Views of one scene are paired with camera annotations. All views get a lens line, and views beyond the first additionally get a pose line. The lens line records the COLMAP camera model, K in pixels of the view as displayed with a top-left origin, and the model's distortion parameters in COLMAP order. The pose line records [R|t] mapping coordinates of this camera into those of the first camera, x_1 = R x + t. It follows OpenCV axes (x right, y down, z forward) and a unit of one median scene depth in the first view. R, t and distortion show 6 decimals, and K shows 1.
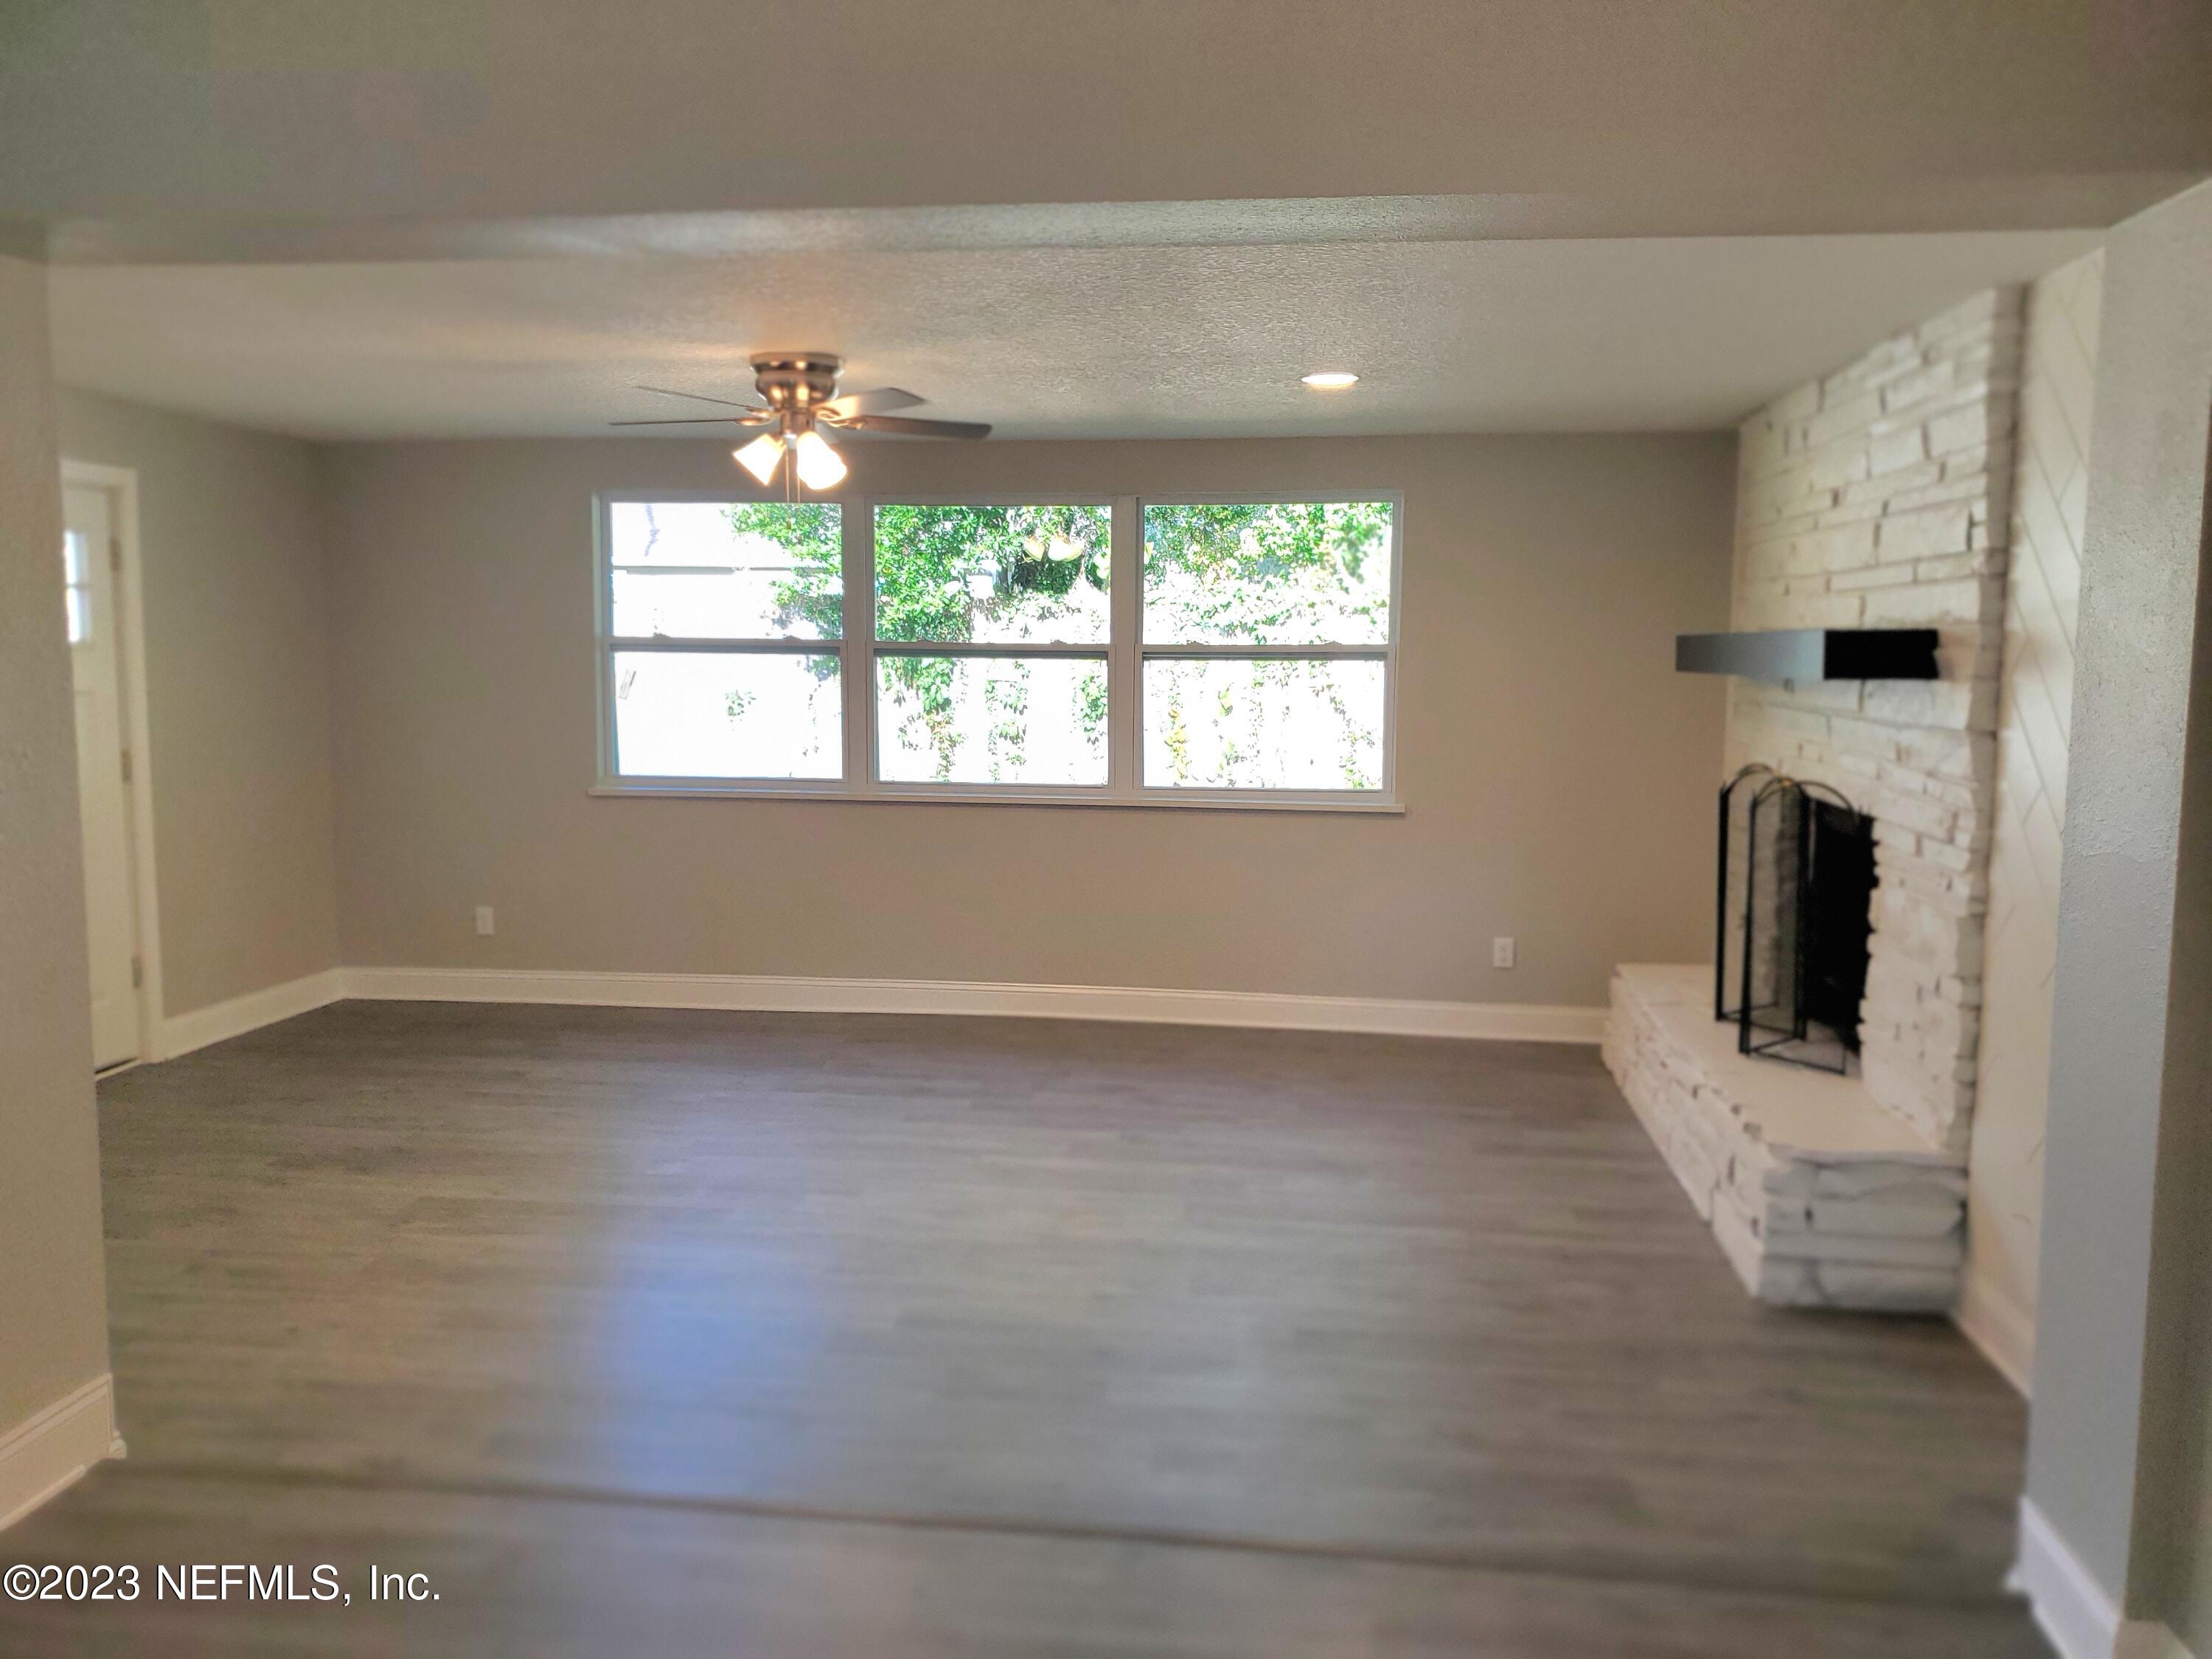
lens RADIAL K [[1711.7, 0, 1090.7], [0, 1711.7, 805.2], [0, 0, 1]] dist [0.001981, 0.000470]
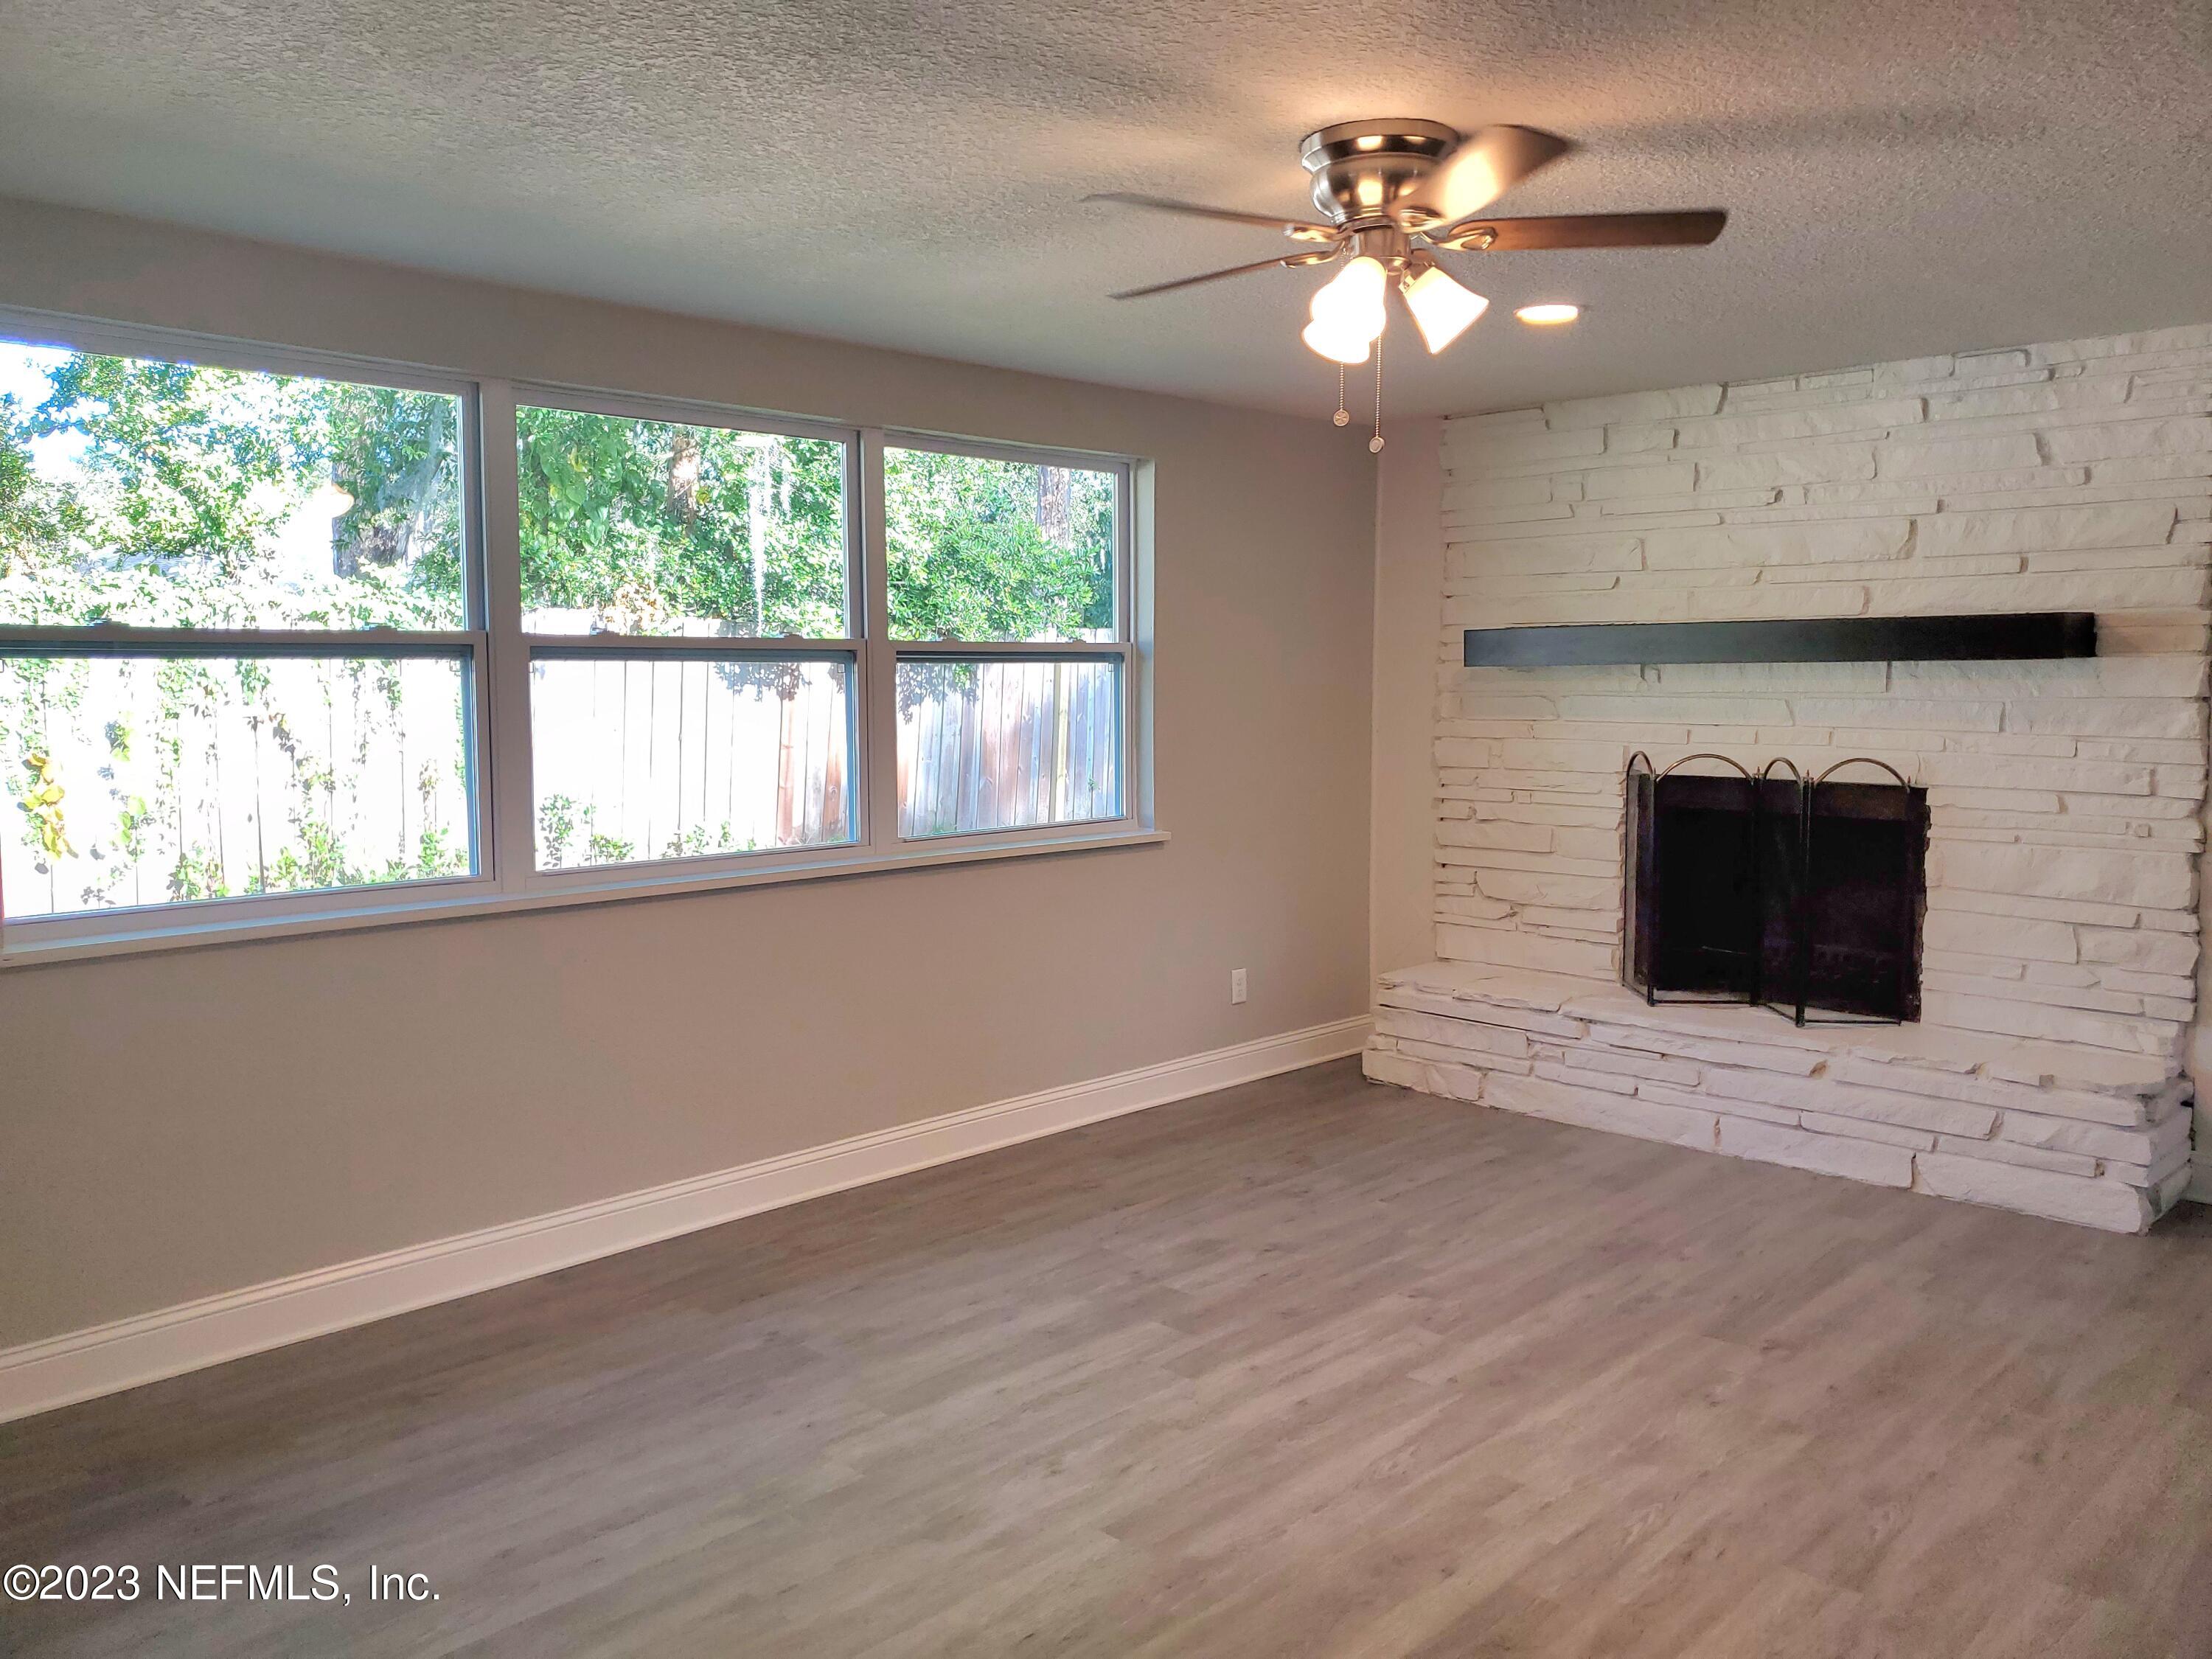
lens RADIAL K [[1736.1, 0, 1108.0], [0, 1736.1, 817.9], [0, 0, 1]] dist [0.009594, 0.006542]
pose [[0.589331, -0.077545, 0.804162, -0.648315], [0.085756, 0.995764, 0.033175, -0.047429], [-0.803327, 0.049411, 0.593484, 0.652079]]
